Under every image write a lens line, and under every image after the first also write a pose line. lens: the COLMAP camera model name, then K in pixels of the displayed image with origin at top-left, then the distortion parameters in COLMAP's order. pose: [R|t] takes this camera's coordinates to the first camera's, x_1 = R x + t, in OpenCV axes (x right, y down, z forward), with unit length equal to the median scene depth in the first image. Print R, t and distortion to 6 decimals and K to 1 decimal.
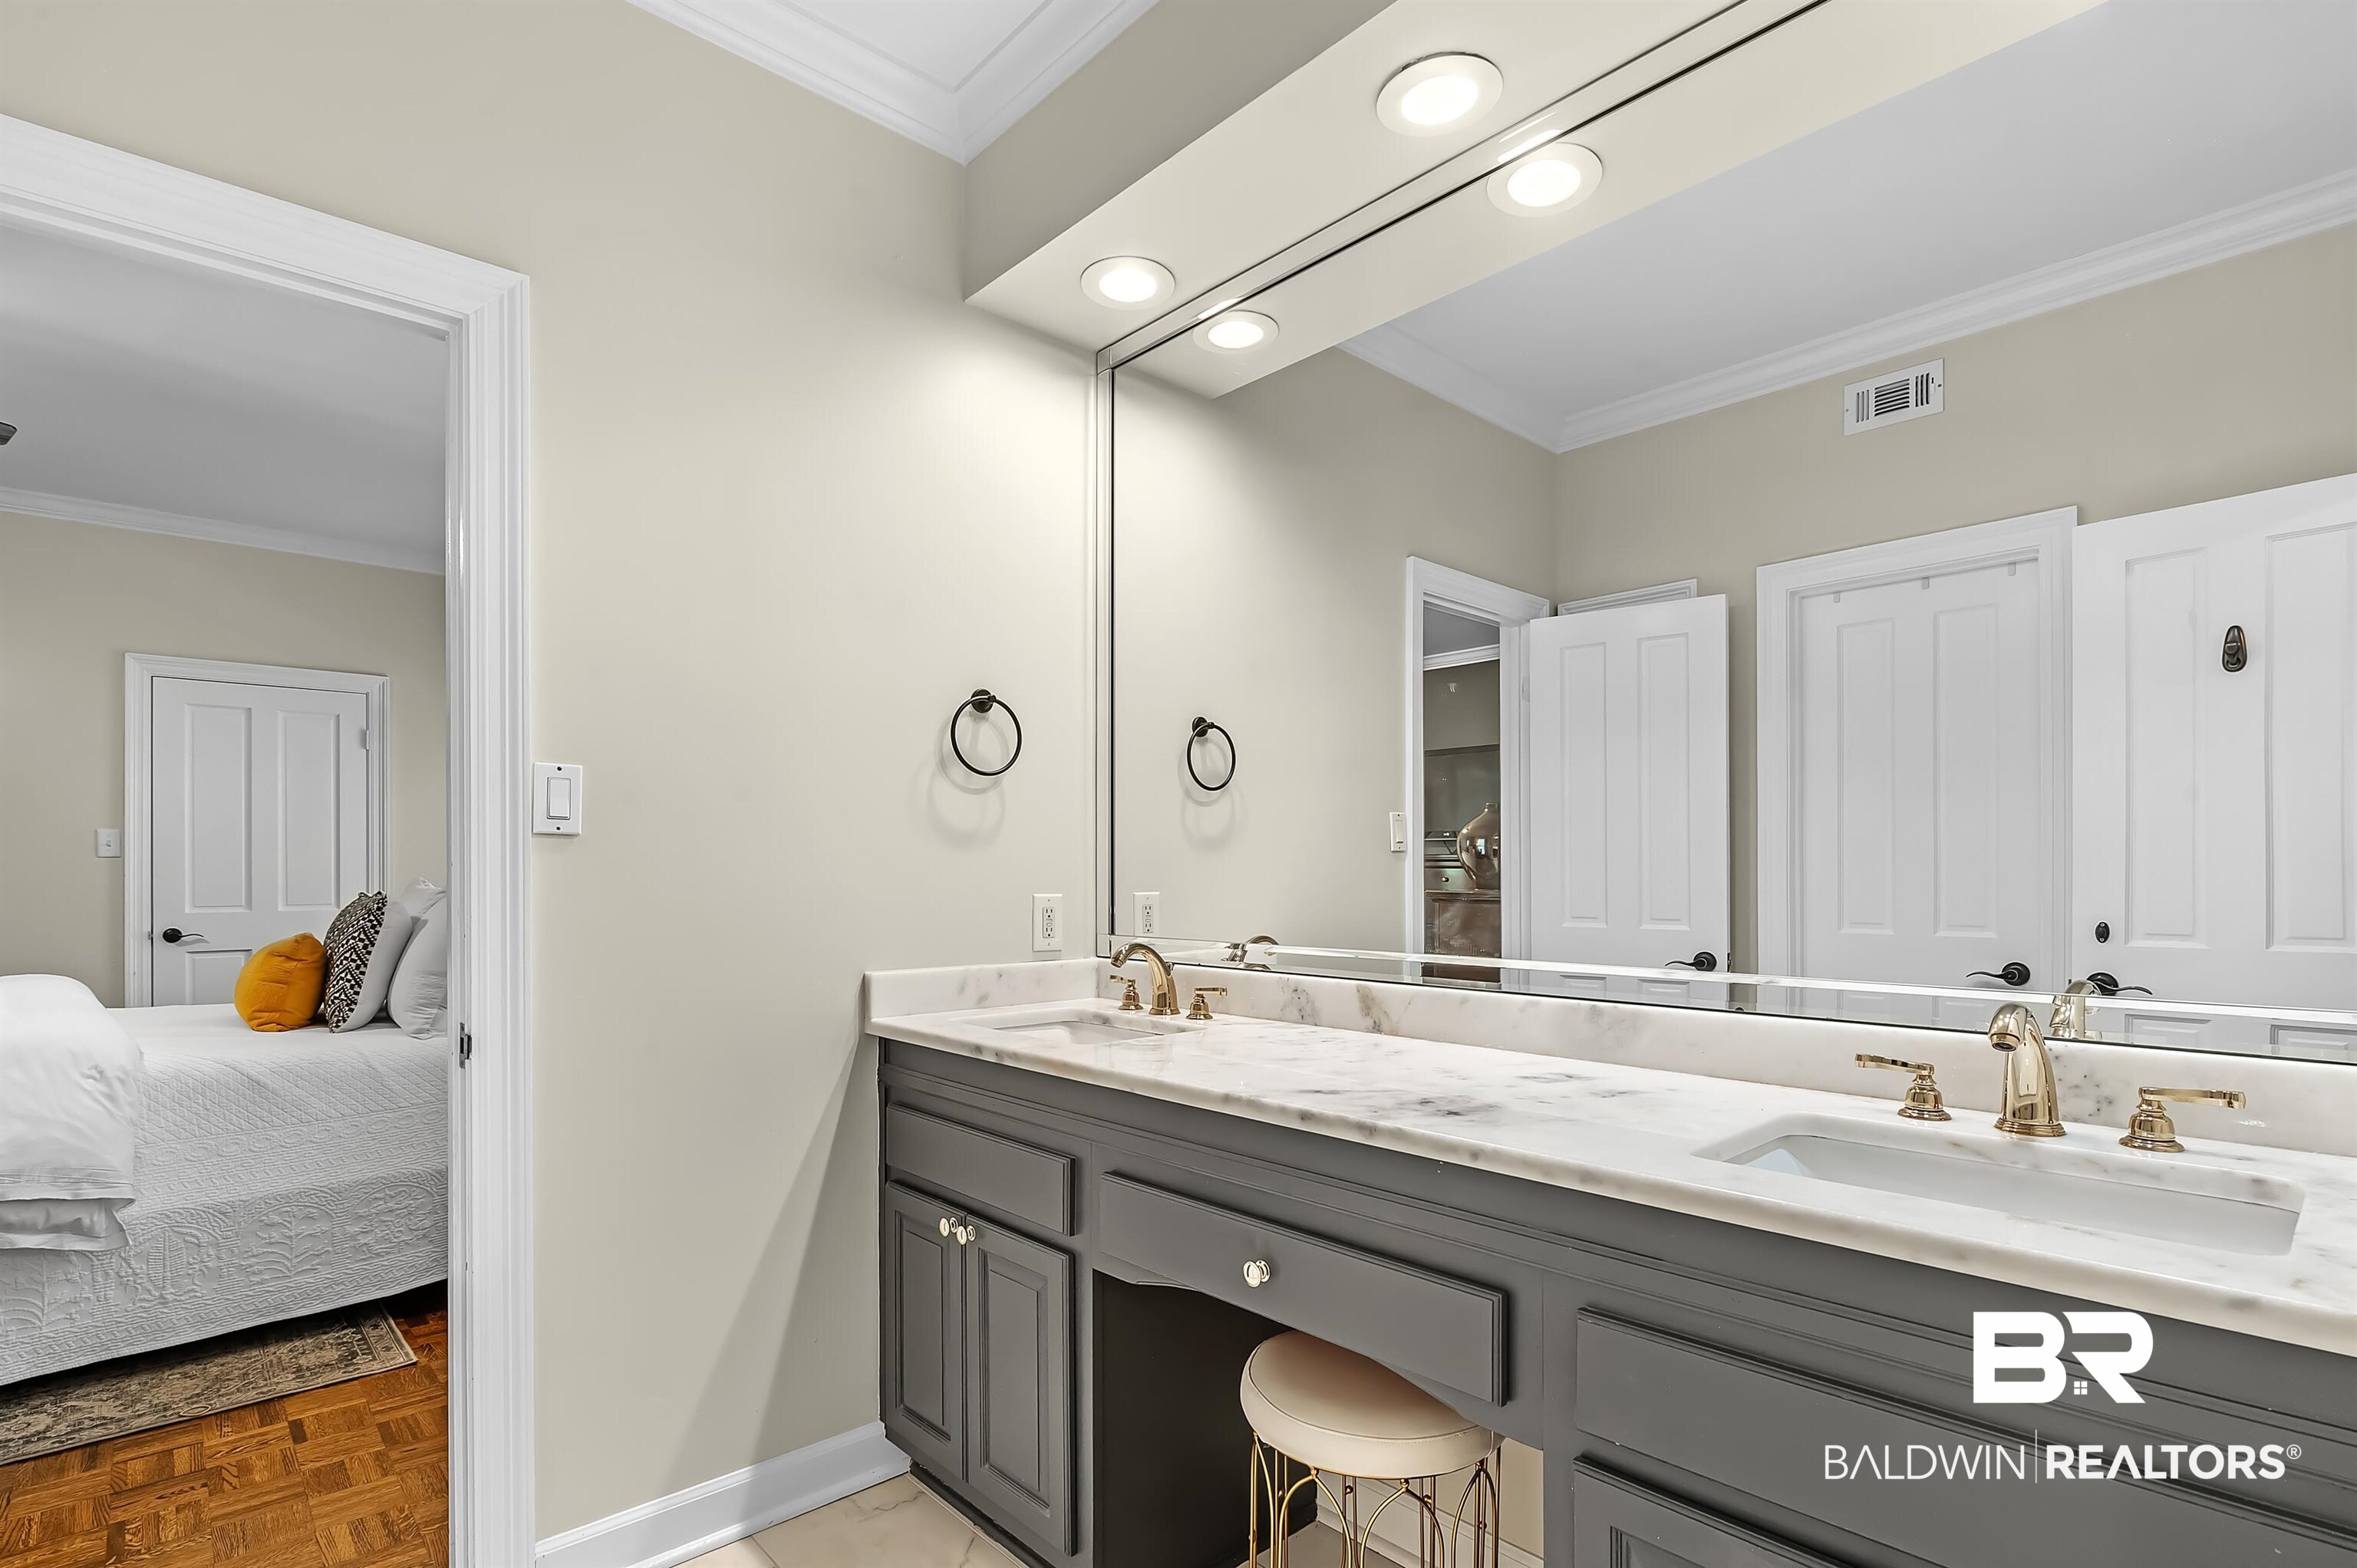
lens RADIAL K [[1134.2, 0, 1194.7], [0, 1134.2, 874.1], [0, 0, 1]] dist [-0.005869, -0.000916]
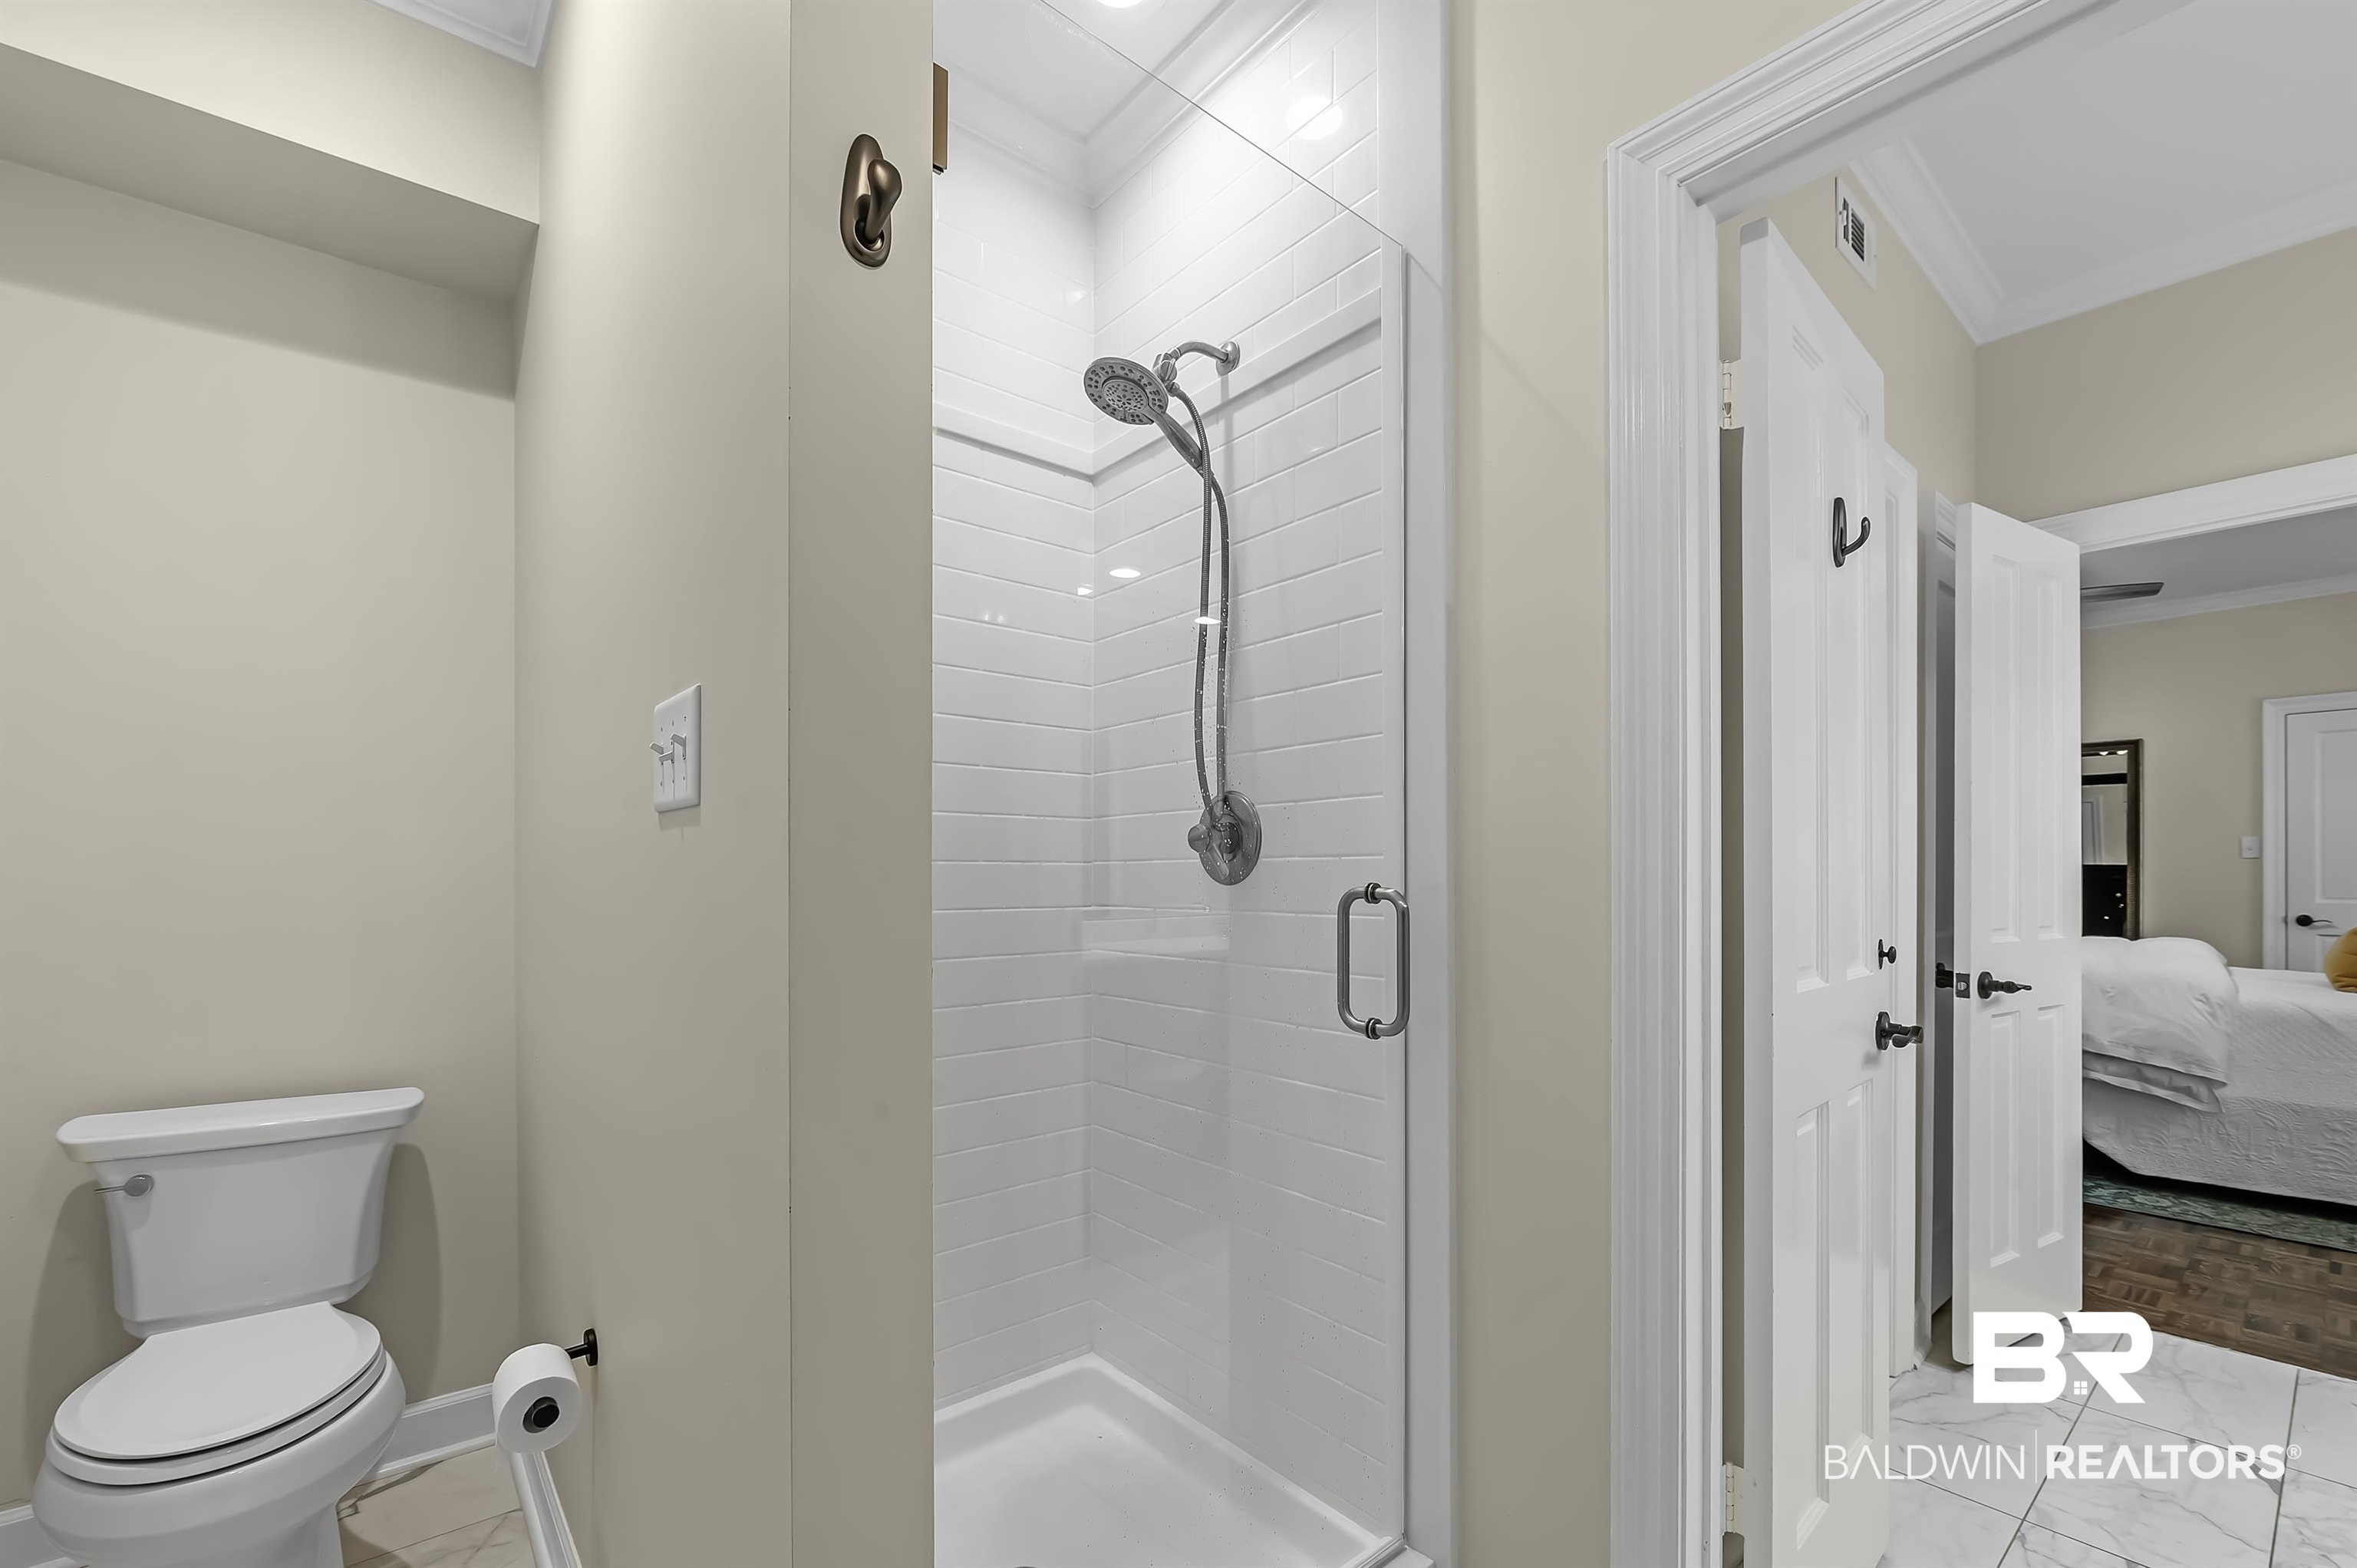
lens RADIAL K [[998.2, 0, 1202.6], [0, 998.2, 870.4], [0, 0, 1]] dist [-0.002929, -0.000198]
pose [[-0.037705, -0.001937, -0.999287, 0.454889], [-0.000451, 0.999998, -0.001922, 0.003429], [0.999289, 0.000378, -0.037705, -0.332484]]
